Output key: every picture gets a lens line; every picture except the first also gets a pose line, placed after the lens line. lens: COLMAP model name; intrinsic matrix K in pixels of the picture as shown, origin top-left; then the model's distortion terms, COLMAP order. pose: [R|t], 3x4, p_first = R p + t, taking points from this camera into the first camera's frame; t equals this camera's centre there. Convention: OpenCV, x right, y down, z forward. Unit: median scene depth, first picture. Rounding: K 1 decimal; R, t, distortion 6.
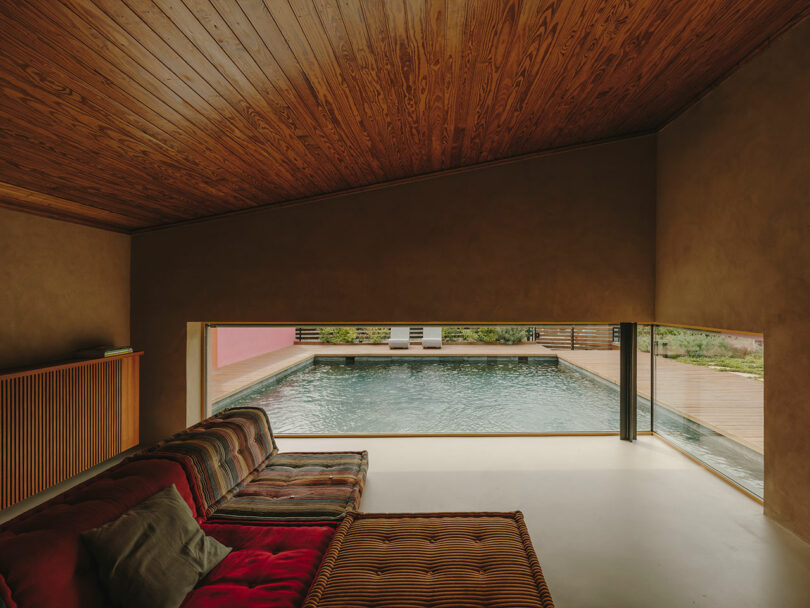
lens RADIAL K [[392.2, 0, 405.0], [0, 392.2, 304.0], [0, 0, 1]] dist [-0.000264, -0.000622]
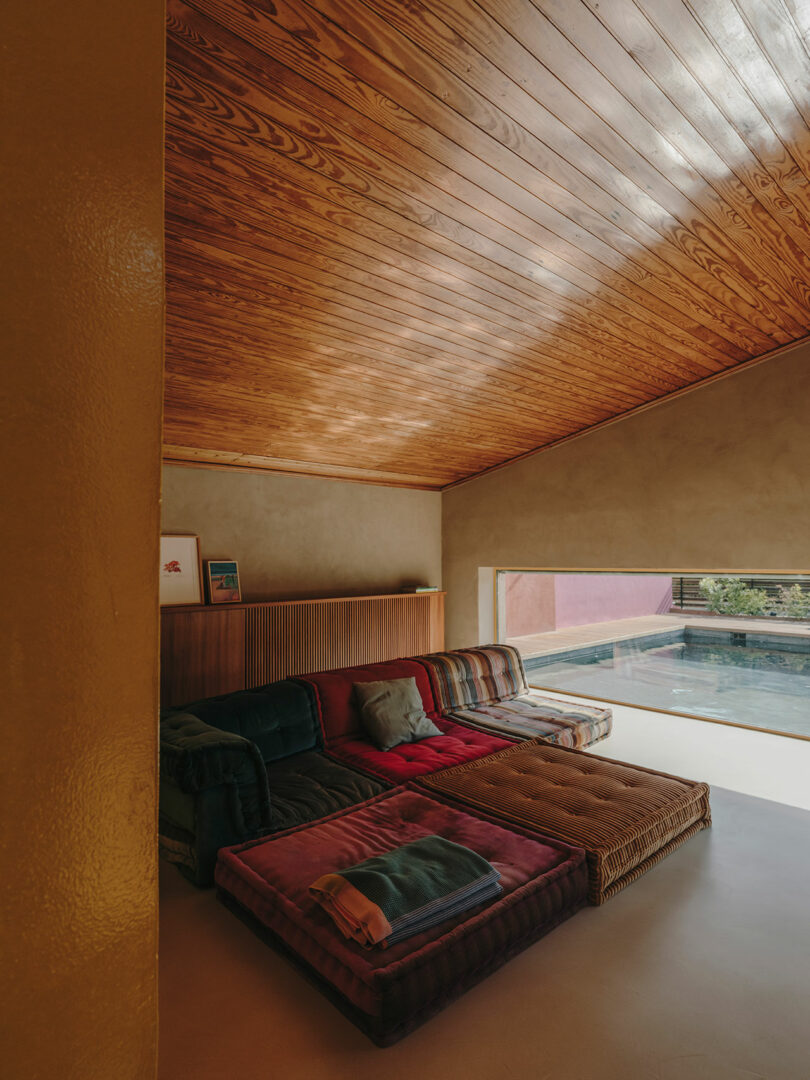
lens RADIAL K [[588.3, 0, 405.0], [0, 588.3, 540.0], [0, 0, 1]] dist [0.000238, 0.000203]
pose [[0.650555, -0.030434, -0.758849, 0.681950], [-0.003411, 0.999070, -0.042993, 0.053880], [0.759451, 0.030558, 0.649846, -0.258192]]
